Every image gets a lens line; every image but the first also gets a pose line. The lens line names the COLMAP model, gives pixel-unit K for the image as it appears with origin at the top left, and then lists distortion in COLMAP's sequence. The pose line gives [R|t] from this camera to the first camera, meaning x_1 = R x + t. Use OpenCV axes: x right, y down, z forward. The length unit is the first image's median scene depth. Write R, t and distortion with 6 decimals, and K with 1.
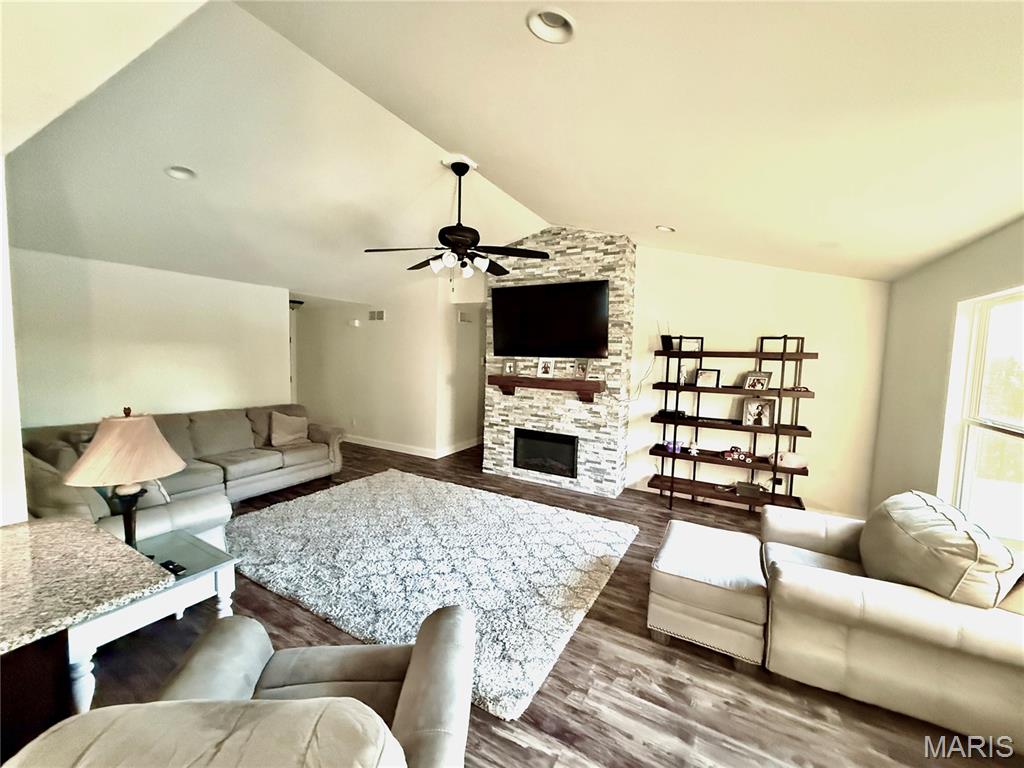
lens RADIAL K [[407.6, 0, 508.3], [0, 407.6, 382.5], [0, 0, 1]] dist [-0.003690, 0.001529]
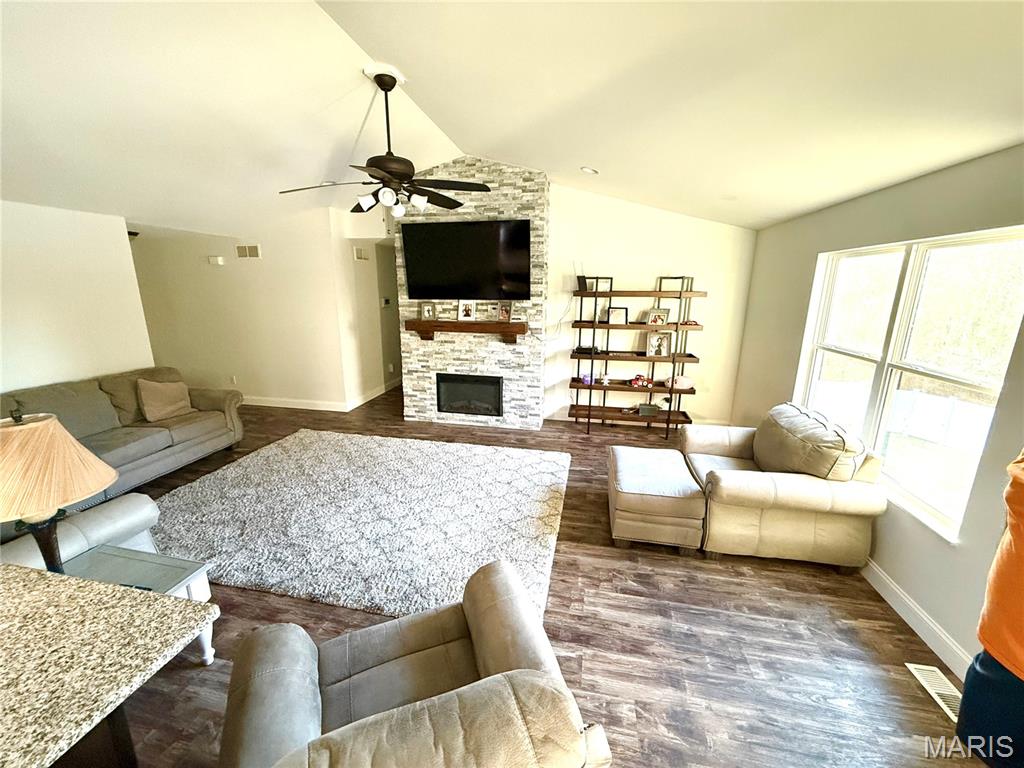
lens RADIAL K [[407.6, 0, 509.0], [0, 407.6, 382.6], [0, 0, 1]] dist [-0.003690, 0.001529]
pose [[0.950008, -0.091445, 0.298533, -0.125304], [0.040973, 0.984393, 0.171148, -0.030021], [-0.309524, -0.150360, 0.938928, 0.021239]]
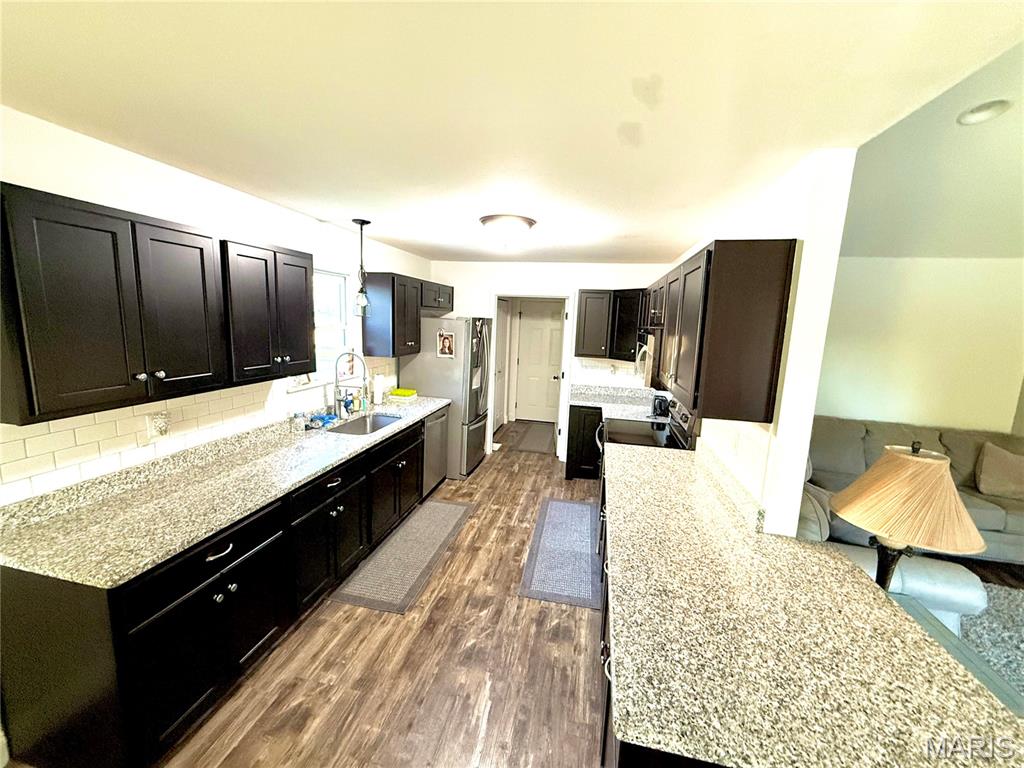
lens RADIAL K [[407.6, 0, 511.3], [0, 407.6, 380.4], [0, 0, 1]] dist [-0.003690, 0.001529]
pose [[0.303064, 0.128517, -0.944265, -0.184424], [-0.101143, 0.989606, 0.102225, -0.021726], [0.947588, 0.064525, 0.312912, 0.009649]]
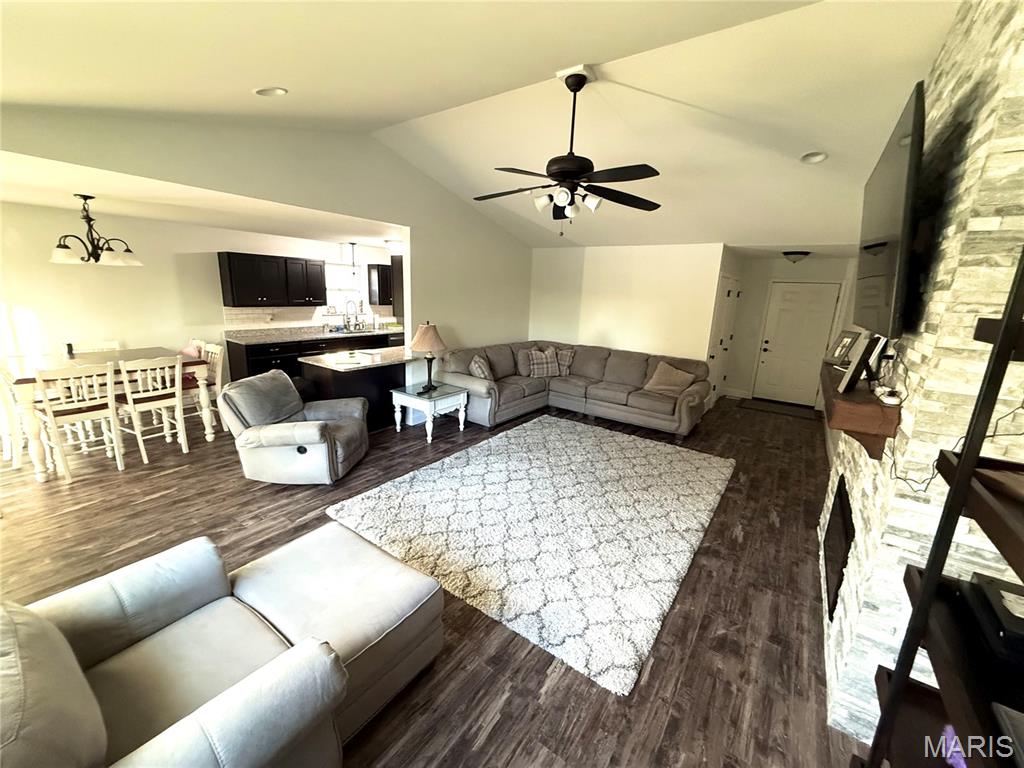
lens RADIAL K [[407.6, 0, 511.1], [0, 407.6, 383.8], [0, 0, 1]] dist [-0.003690, 0.001529]
pose [[-0.095647, 0.197686, -0.975588, 0.572137], [-0.115949, 0.971197, 0.208164, -0.054944], [0.988639, 0.133029, -0.069971, 0.686823]]
